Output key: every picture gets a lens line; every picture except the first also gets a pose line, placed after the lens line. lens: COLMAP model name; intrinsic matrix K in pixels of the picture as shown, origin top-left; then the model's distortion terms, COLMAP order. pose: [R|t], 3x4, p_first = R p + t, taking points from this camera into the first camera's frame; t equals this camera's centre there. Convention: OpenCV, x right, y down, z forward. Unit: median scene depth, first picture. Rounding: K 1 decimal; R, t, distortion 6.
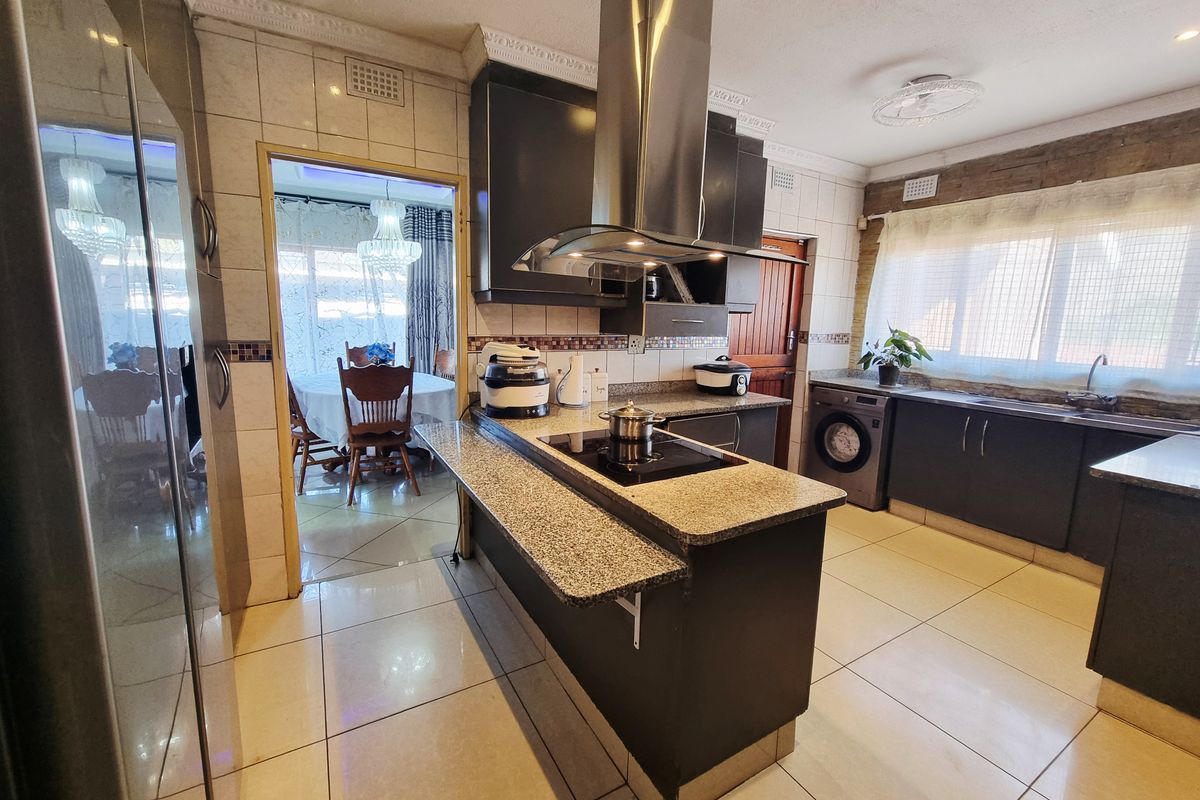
lens RADIAL K [[494.7, 0, 600.8], [0, 494.7, 395.3], [0, 0, 1]] dist [-0.002989, -0.000426]
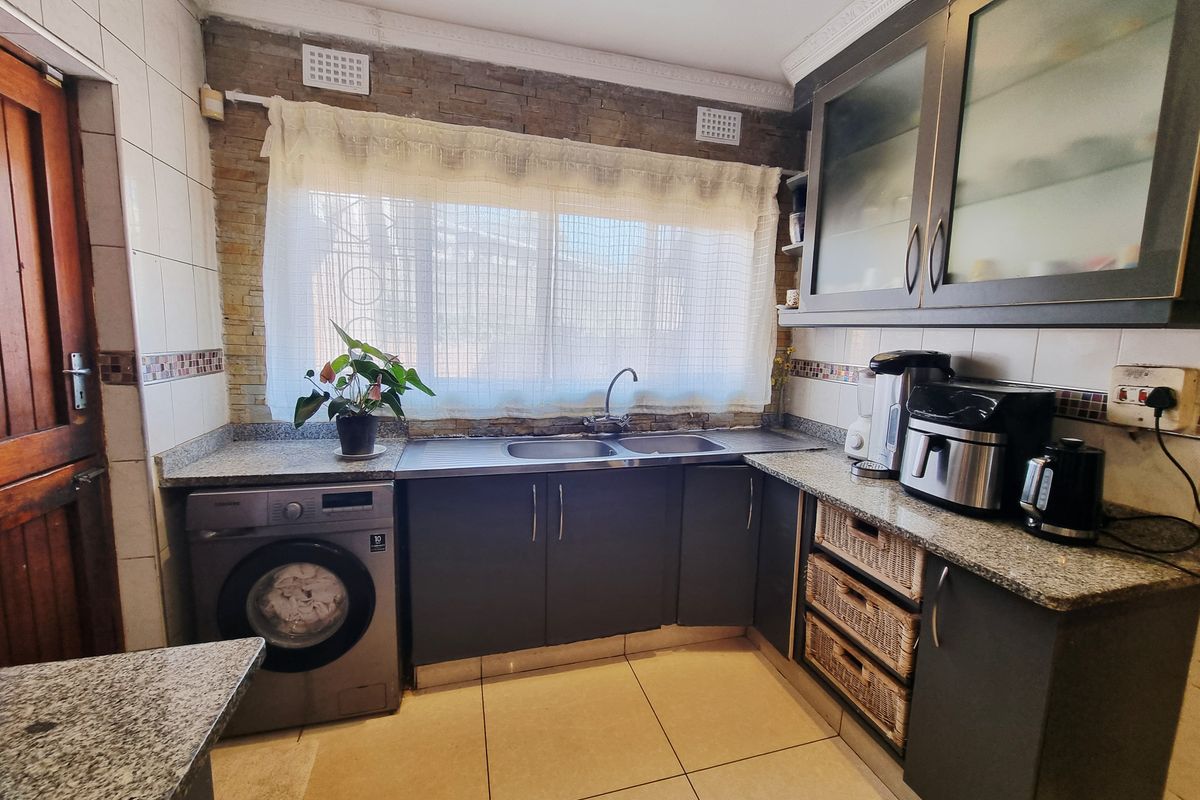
lens RADIAL K [[494.7, 0, 600.8], [0, 494.7, 395.3], [0, 0, 1]] dist [-0.002989, -0.000426]
pose [[0.247779, -0.138144, 0.958917, 0.172323], [0.129844, 0.985587, 0.108435, -0.102743], [-0.960076, 0.097641, 0.262145, 0.645520]]
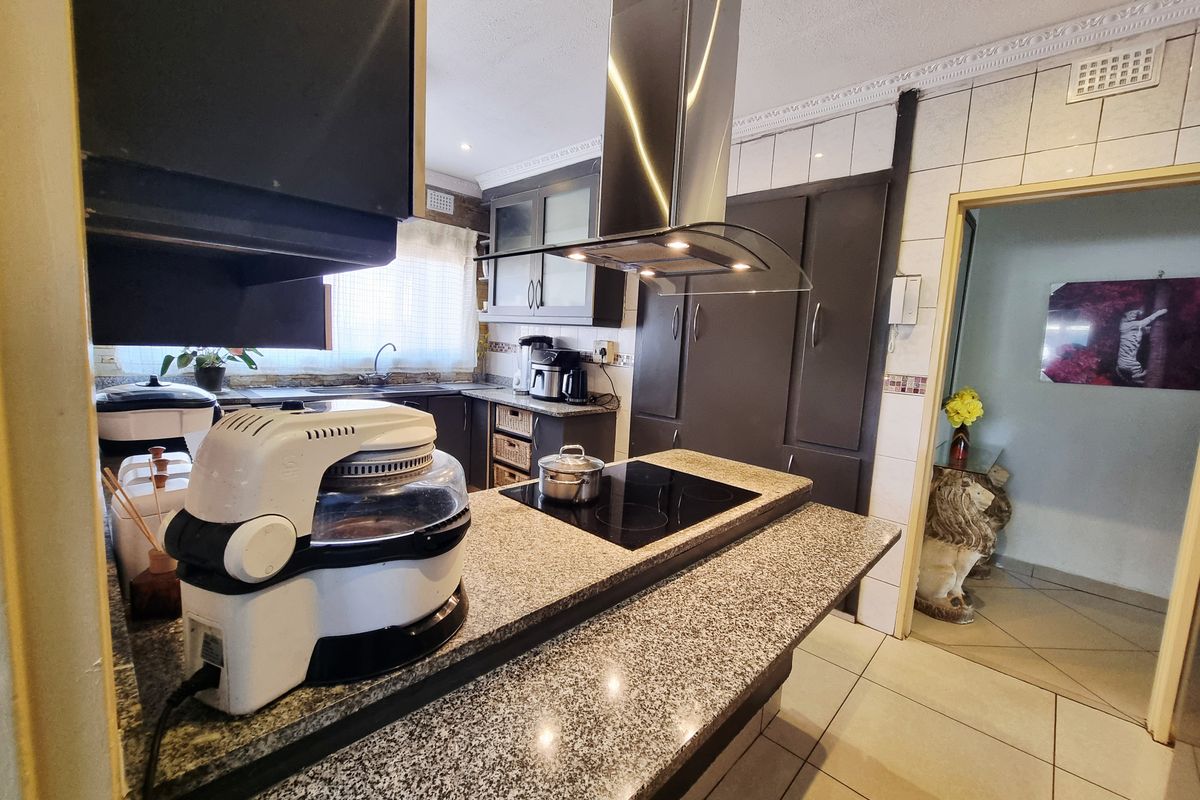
lens RADIAL K [[494.7, 0, 600.8], [0, 494.7, 395.3], [0, 0, 1]] dist [-0.002989, -0.000426]
pose [[-0.280988, -0.145228, 0.948659, -0.341279], [0.085401, 0.980779, 0.175440, -0.101129], [-0.955904, 0.130313, -0.263185, 0.636822]]
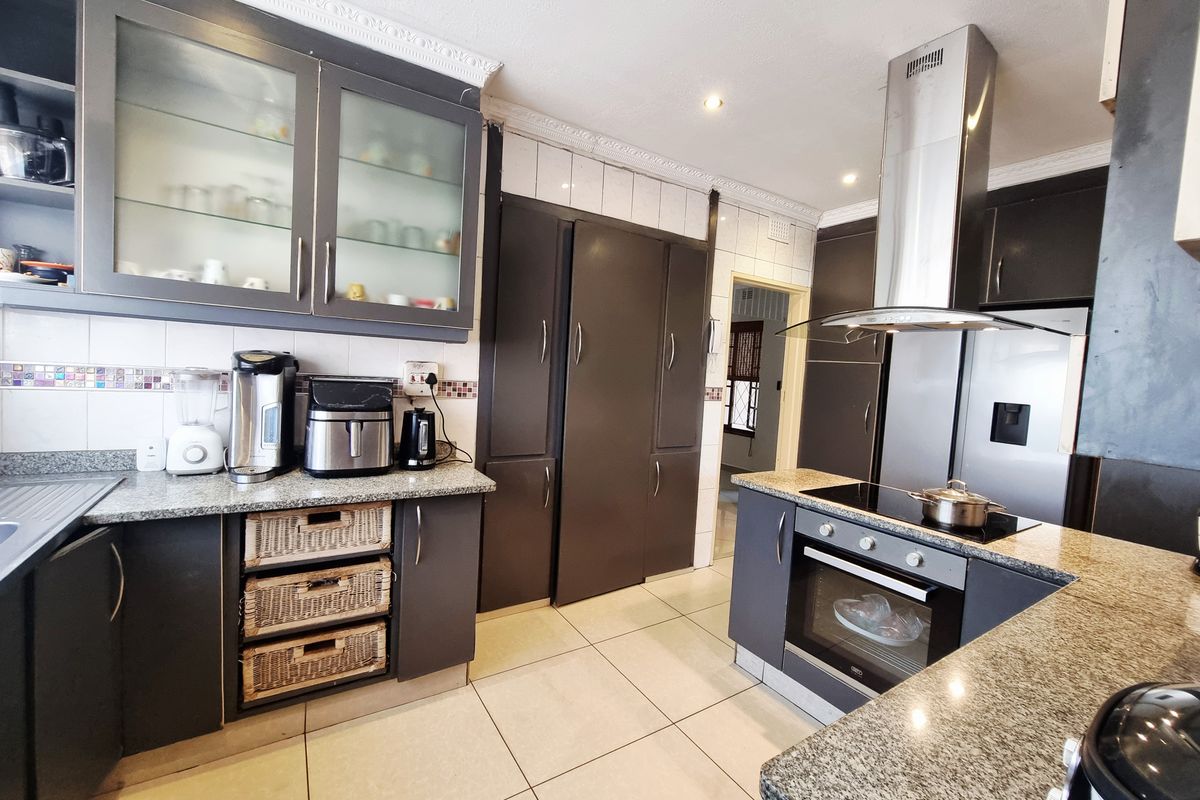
lens RADIAL K [[494.7, 0, 600.8], [0, 494.7, 395.3], [0, 0, 1]] dist [-0.002989, -0.000426]
pose [[-0.996041, -0.076687, -0.044956, 0.401841], [-0.084496, 0.973861, 0.210845, -0.145326], [0.027612, 0.213809, -0.976485, 0.992079]]
